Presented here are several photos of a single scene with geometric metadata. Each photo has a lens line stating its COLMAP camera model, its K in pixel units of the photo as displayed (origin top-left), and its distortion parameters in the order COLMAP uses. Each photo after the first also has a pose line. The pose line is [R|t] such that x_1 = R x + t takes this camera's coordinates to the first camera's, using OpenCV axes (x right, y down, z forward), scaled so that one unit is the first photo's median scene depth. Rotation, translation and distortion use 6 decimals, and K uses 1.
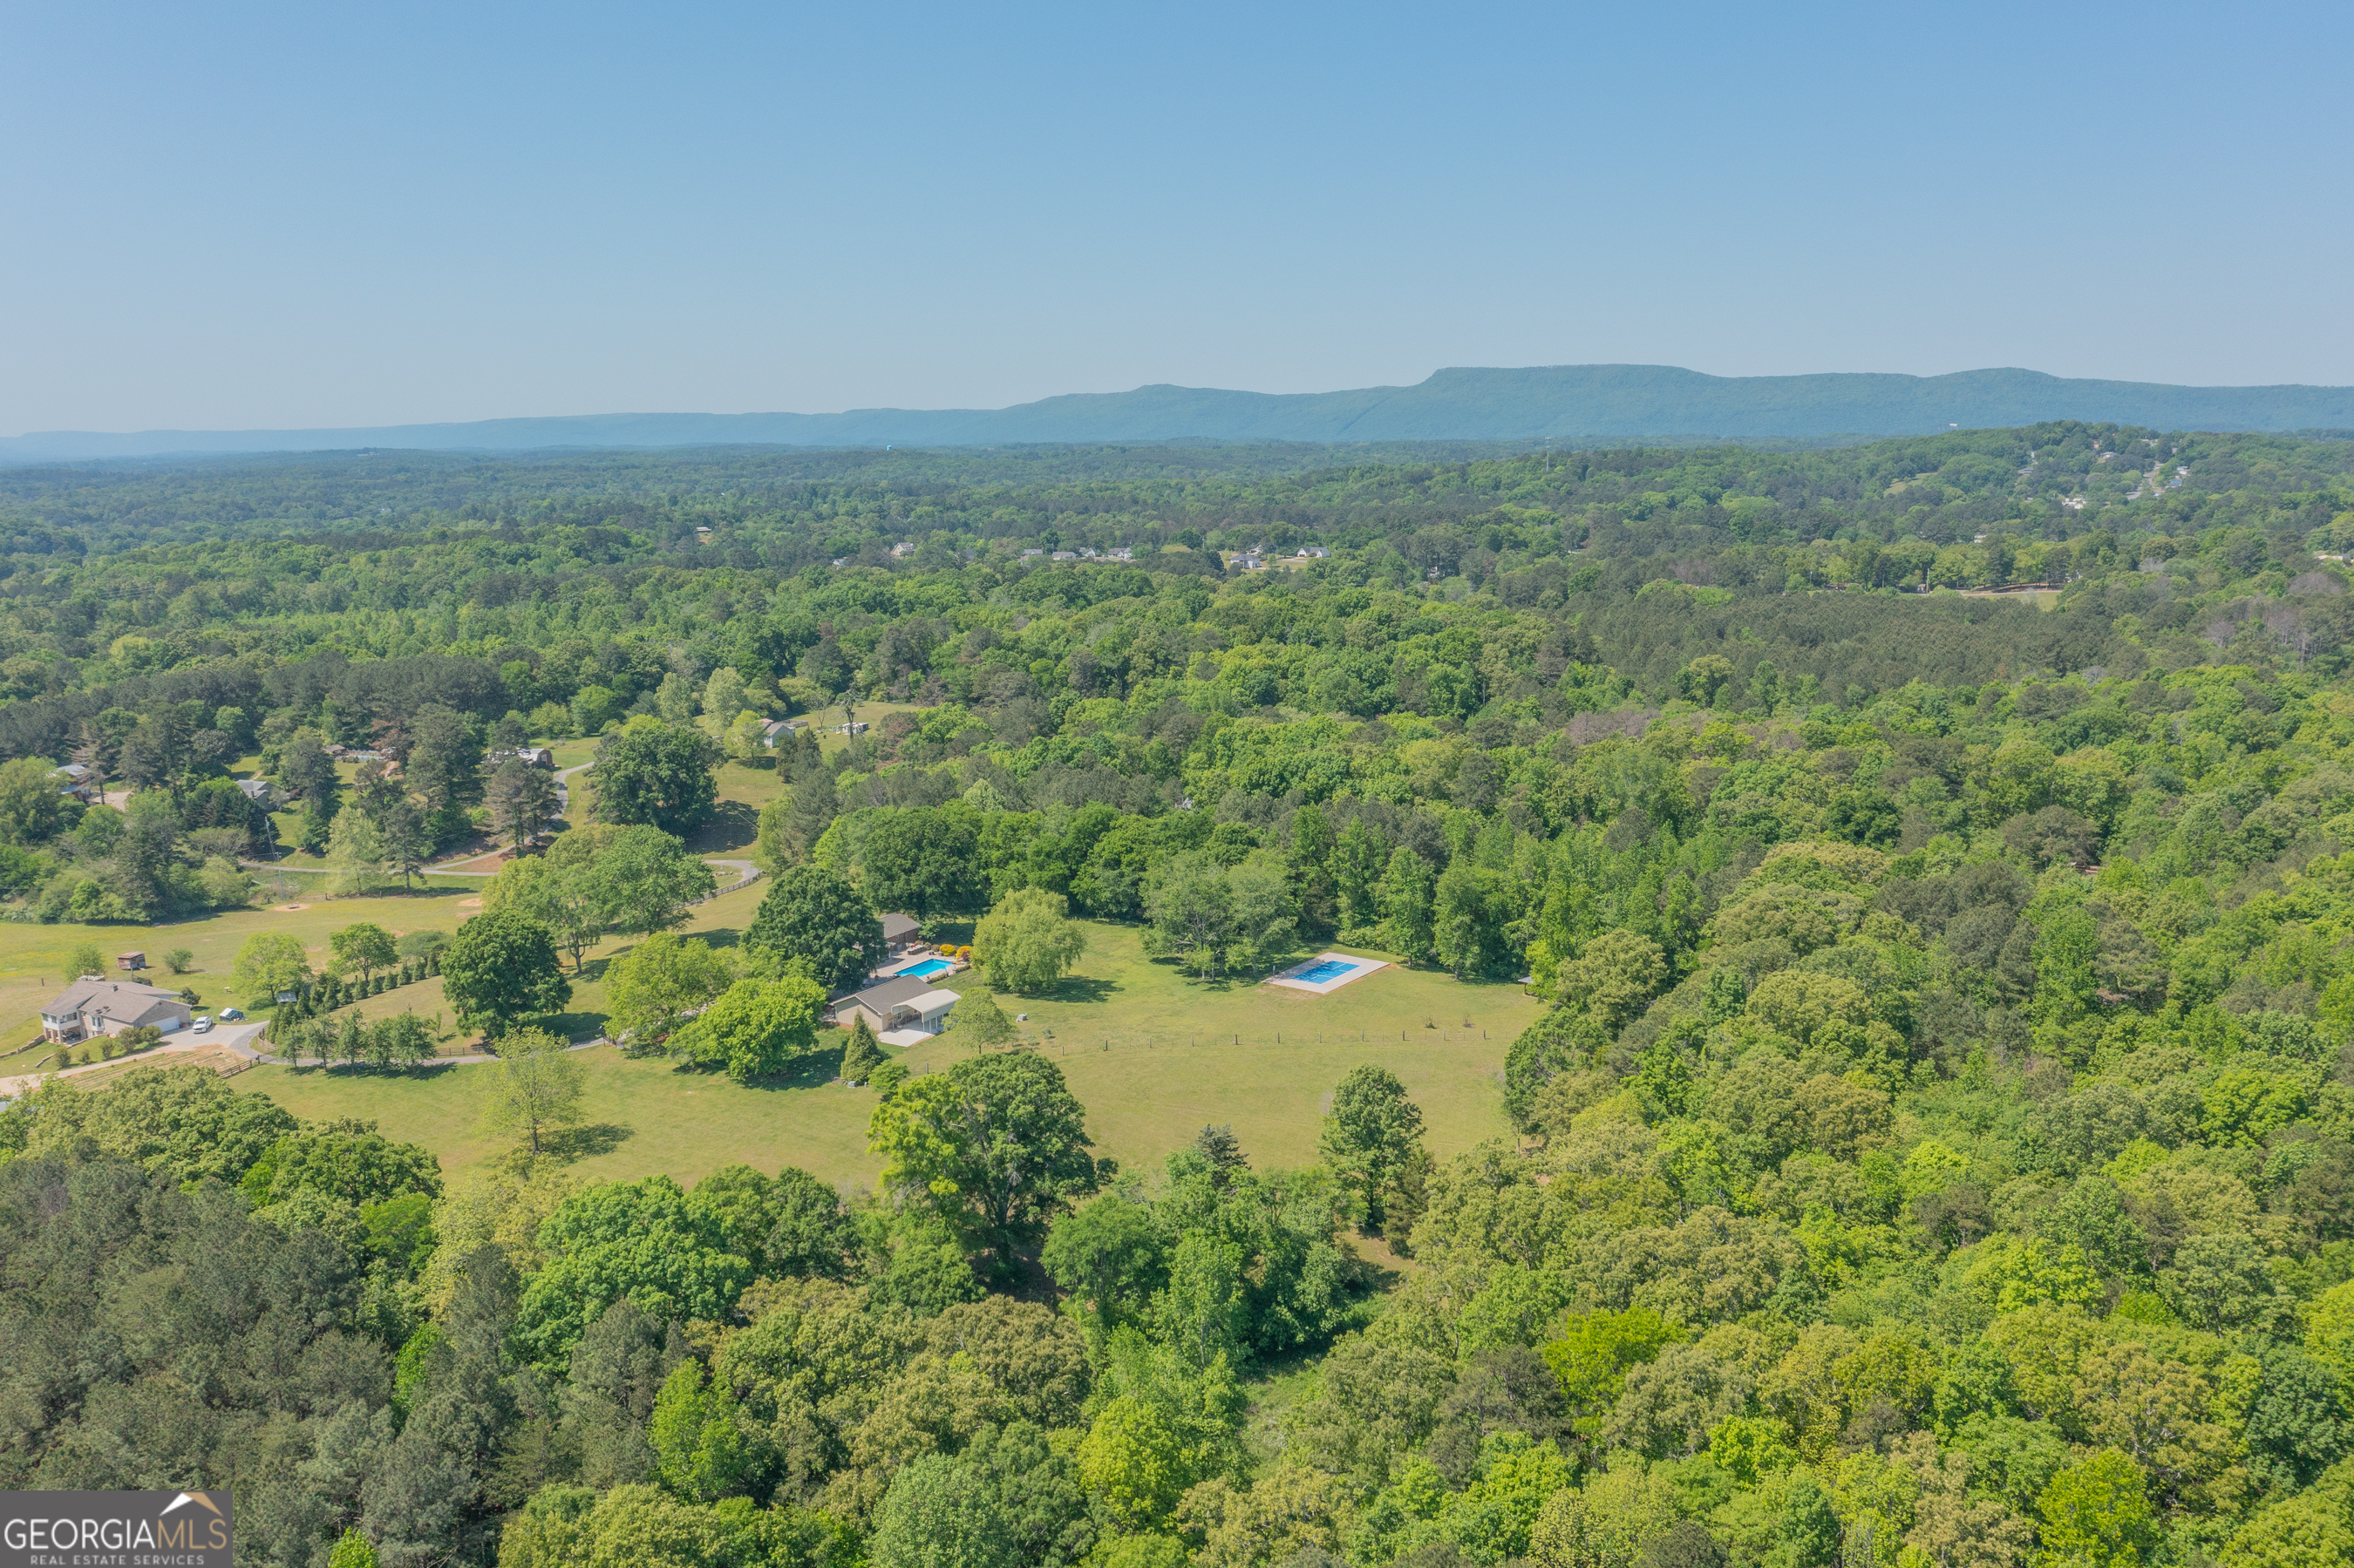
lens RADIAL K [[1854.8, 0, 1170.8], [0, 1854.8, 775.7], [0, 0, 1]] dist [0.006842, 0.008499]
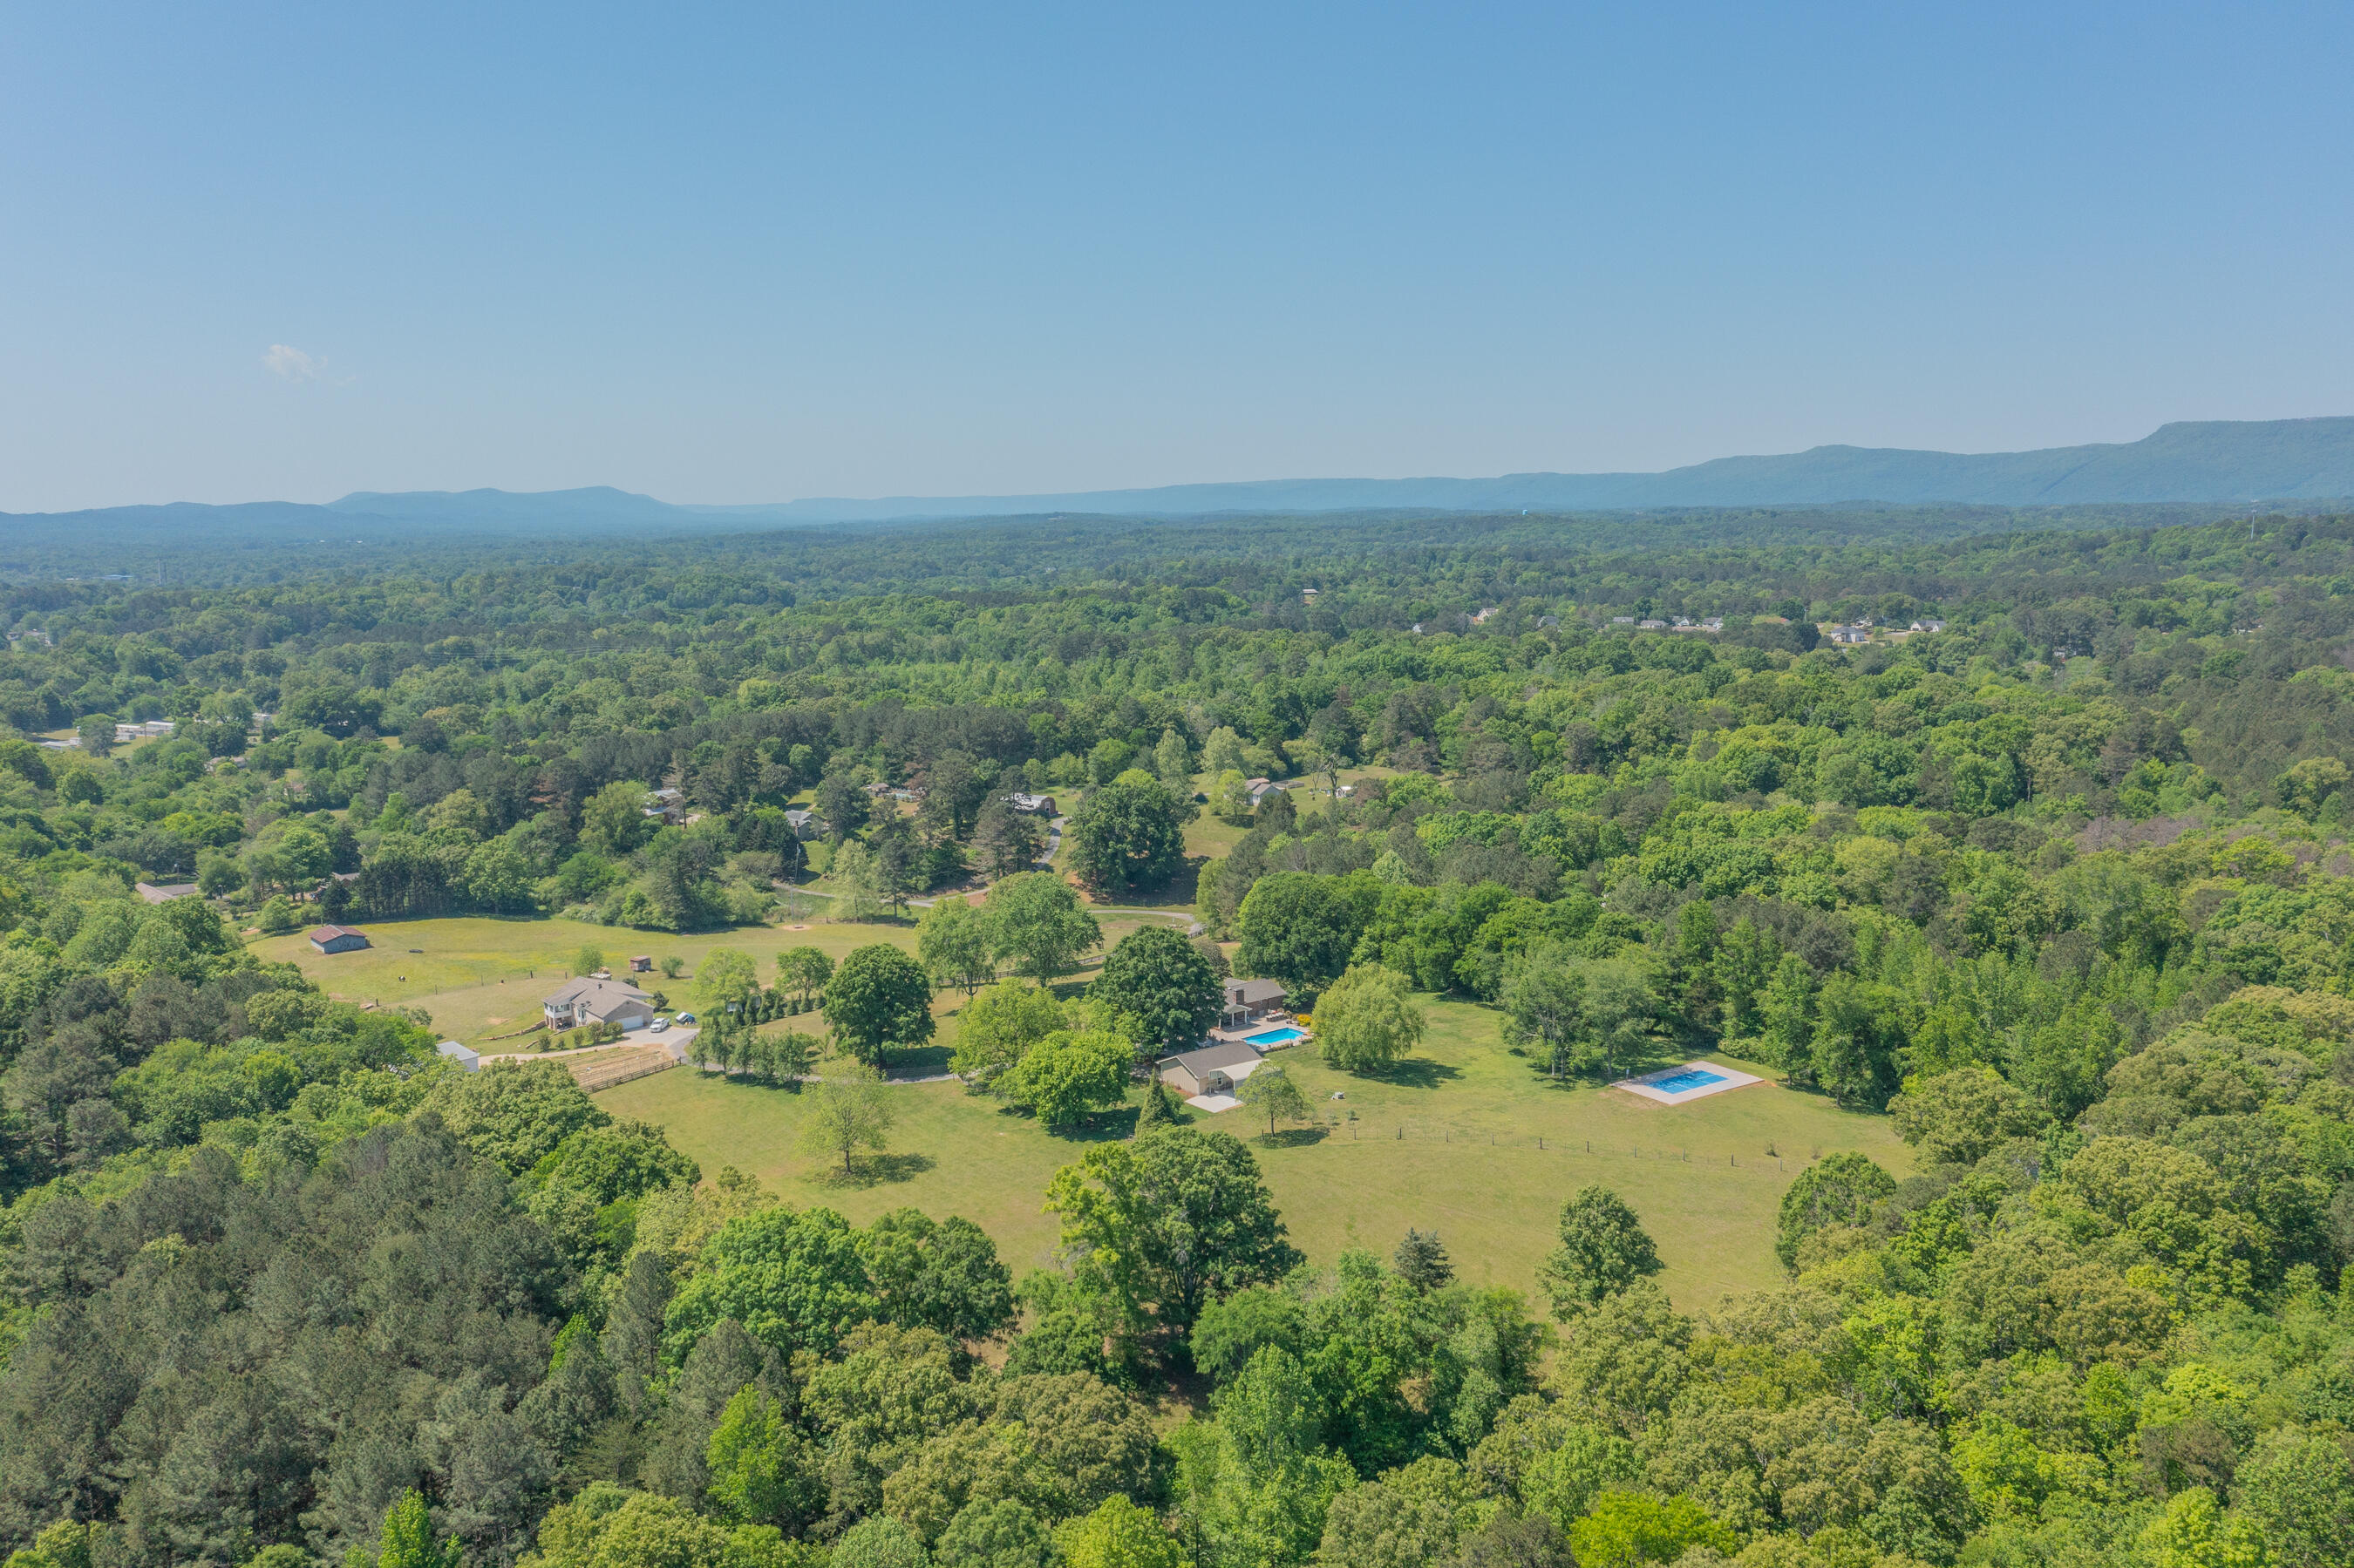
lens RADIAL K [[1854.8, 0, 1170.8], [0, 1854.8, 775.7], [0, 0, 1]] dist [0.006842, 0.008499]
pose [[0.940465, 0.048180, -0.336457, 0.112750], [-0.059470, 0.997958, -0.023325, -0.007457], [0.334646, 0.041946, 0.941410, 0.027968]]
